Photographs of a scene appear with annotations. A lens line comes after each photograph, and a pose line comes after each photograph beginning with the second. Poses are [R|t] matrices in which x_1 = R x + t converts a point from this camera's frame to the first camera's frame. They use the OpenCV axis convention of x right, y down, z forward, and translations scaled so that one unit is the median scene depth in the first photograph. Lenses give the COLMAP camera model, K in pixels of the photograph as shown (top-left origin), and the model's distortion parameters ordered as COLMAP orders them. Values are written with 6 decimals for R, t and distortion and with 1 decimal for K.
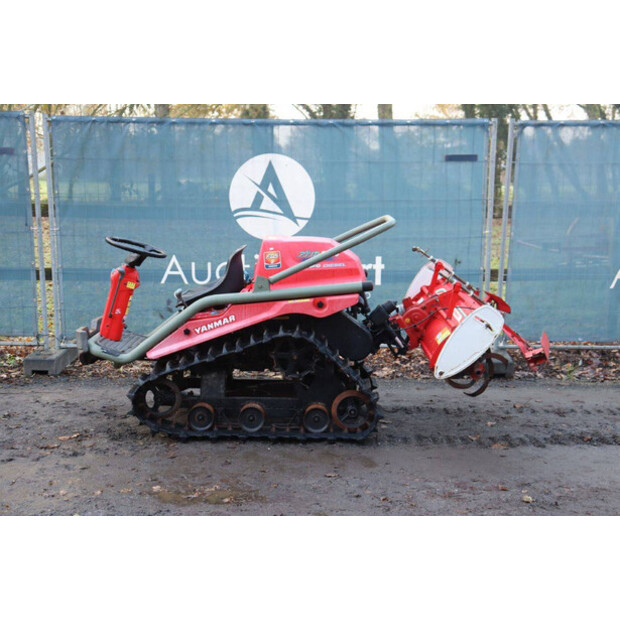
lens RADIAL K [[965.1, 0, 307.9], [0, 965.1, 310.5], [0, 0, 1]] dist [0.139261, 0.000000]
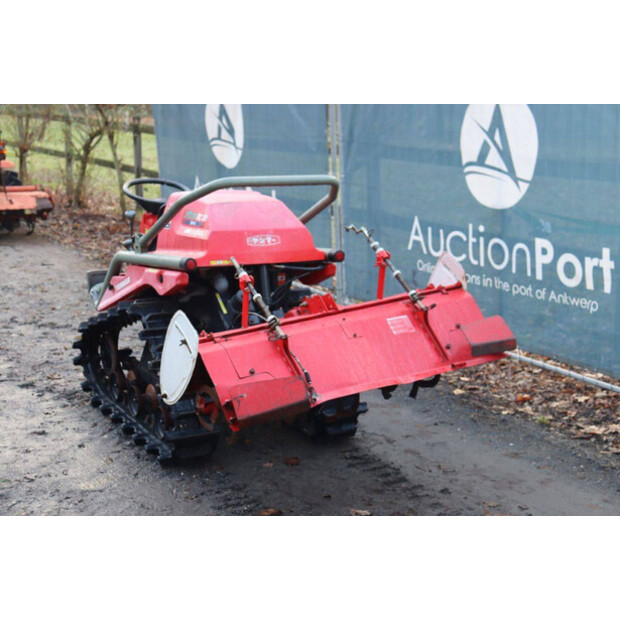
lens RADIAL K [[1027.5, 0, 315.6], [0, 1027.5, 311.8], [0, 0, 1]] dist [0.160136, 0.000000]
pose [[0.497783, 0.174109, -0.849646, 0.763801], [-0.139385, 0.982969, 0.119768, -0.094159], [0.856028, 0.058809, 0.513573, 0.652474]]
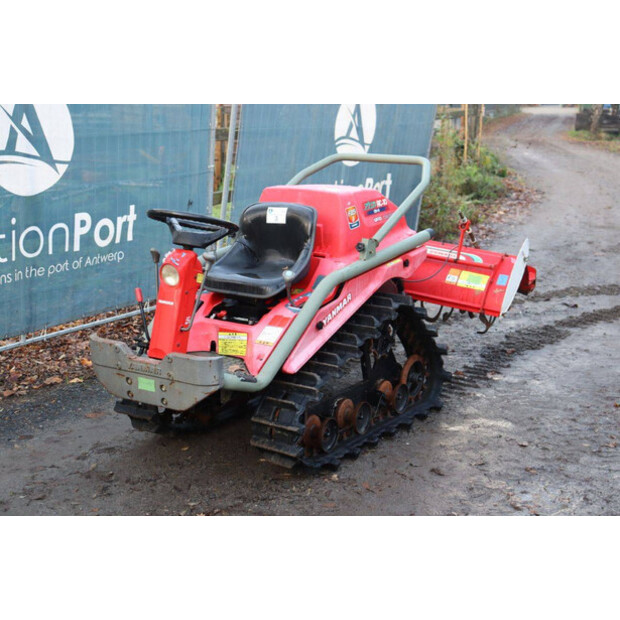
lens RADIAL K [[965.1, 0, 310.3], [0, 965.1, 314.7], [0, 0, 1]] dist [0.139261, 0.000000]
pose [[0.530077, -0.189648, 0.826470, -0.717705], [0.114278, 0.981754, 0.151986, -0.096935], [-0.840214, 0.013883, 0.542078, 0.588437]]
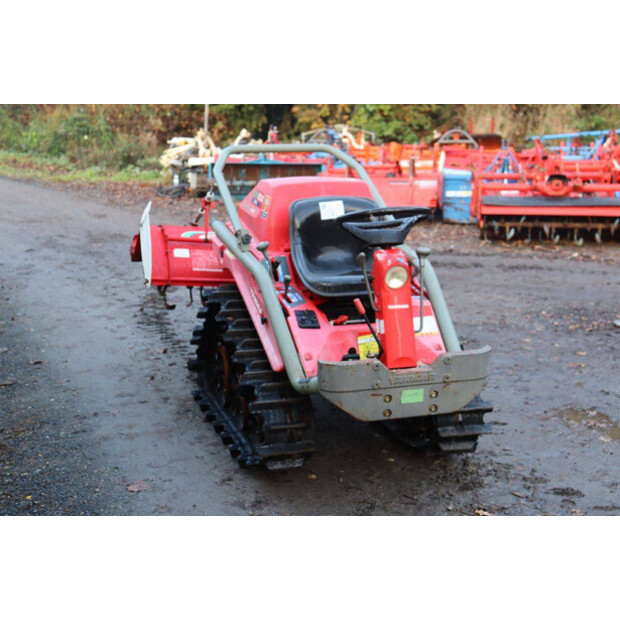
lens RADIAL K [[1027.5, 0, 307.0], [0, 1027.5, 307.7], [0, 0, 1]] dist [0.160136, 0.000000]
pose [[-0.301464, -0.207452, 0.930636, -0.815311], [0.138717, 0.956117, 0.258067, -0.194257], [-0.943333, 0.206893, -0.259458, 1.268230]]
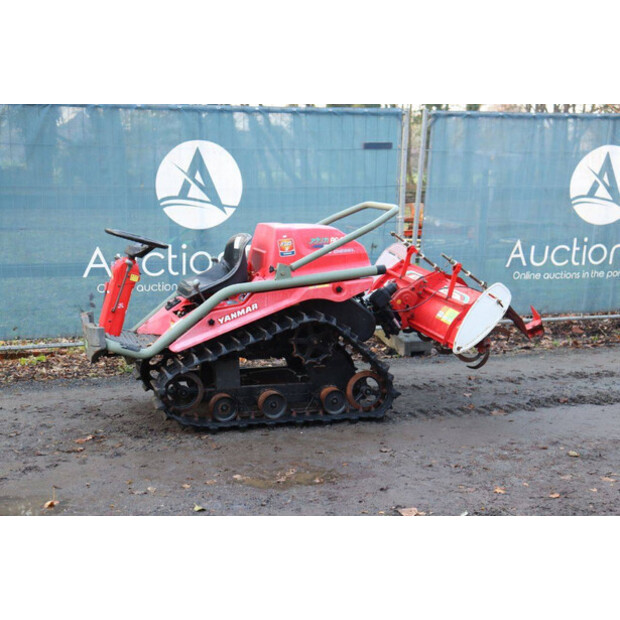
lens RADIAL K [[1027.5, 0, 306.1], [0, 1027.5, 306.7], [0, 0, 1]] dist [0.160136, 0.000000]
pose [[0.950089, -0.045579, 0.308632, -0.347154], [0.044576, 0.998953, 0.010303, -0.000442], [-0.308779, 0.003969, 0.951126, -0.030803]]
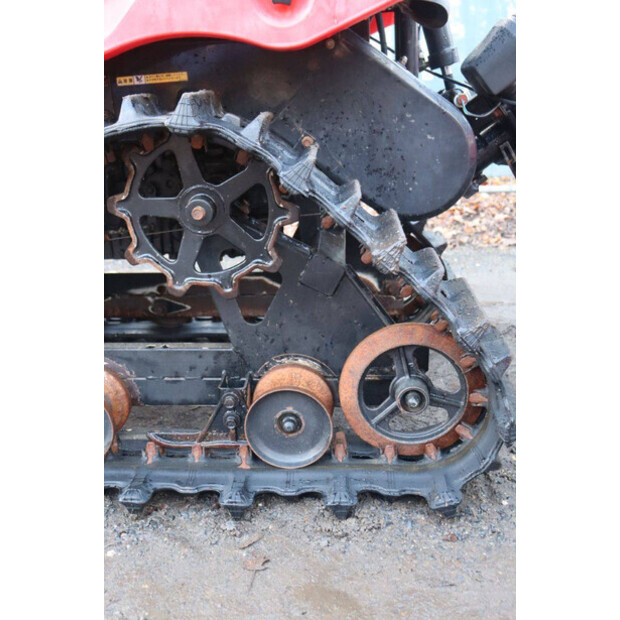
lens RADIAL K [[688.9, 0, 308.9], [0, 688.9, 307.0], [0, 0, 1]] dist [-0.028096, 0.000000]
pose [[0.999052, -0.020067, -0.038624, 0.023454], [0.026739, 0.983147, 0.180852, 0.039340], [0.034344, -0.181713, 0.982752, 0.787232]]
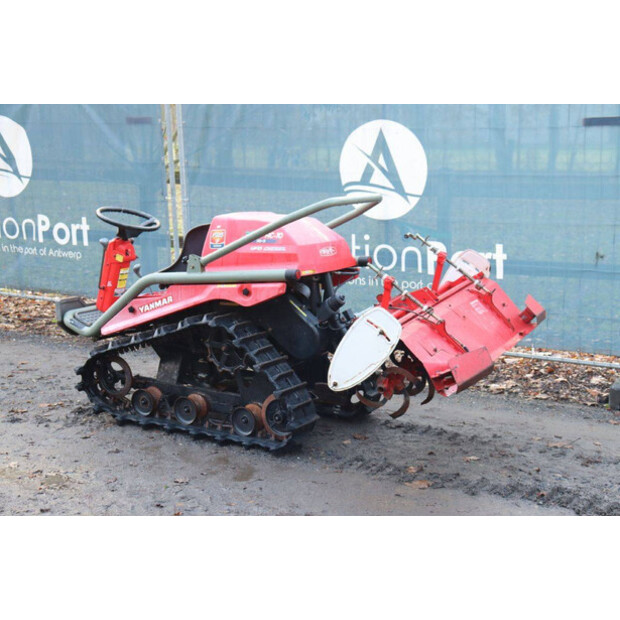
lens RADIAL K [[1059.7, 0, 309.2], [0, 1059.7, 306.0], [0, 0, 1]] dist [0.236004, 0.000000]
pose [[0.855024, 0.082207, -0.512031, 0.542633], [-0.075626, 0.996566, 0.033715, -0.029345], [0.513044, 0.009895, 0.858305, 0.187322]]
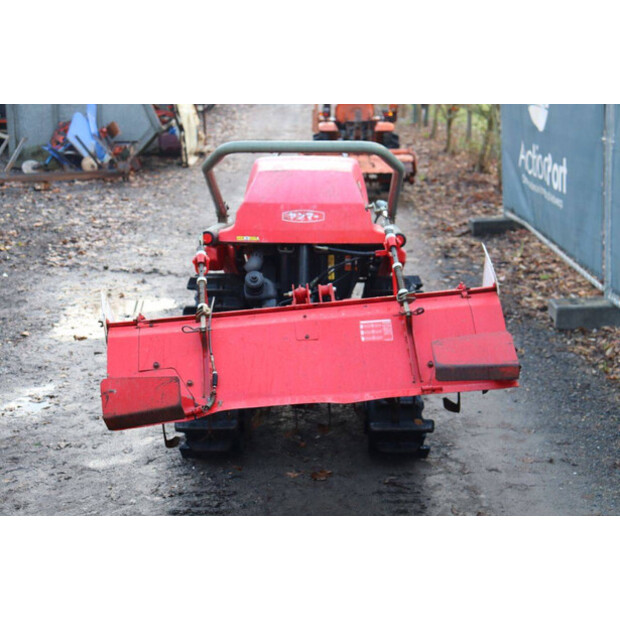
lens RADIAL K [[1089.6, 0, 322.4], [0, 1089.6, 316.1], [0, 0, 1]] dist [0.278130, 0.000000]
pose [[0.019332, 0.227134, -0.973672, 0.780434], [-0.150021, 0.963487, 0.221779, -0.146376], [0.988494, 0.141784, 0.052701, 1.005874]]
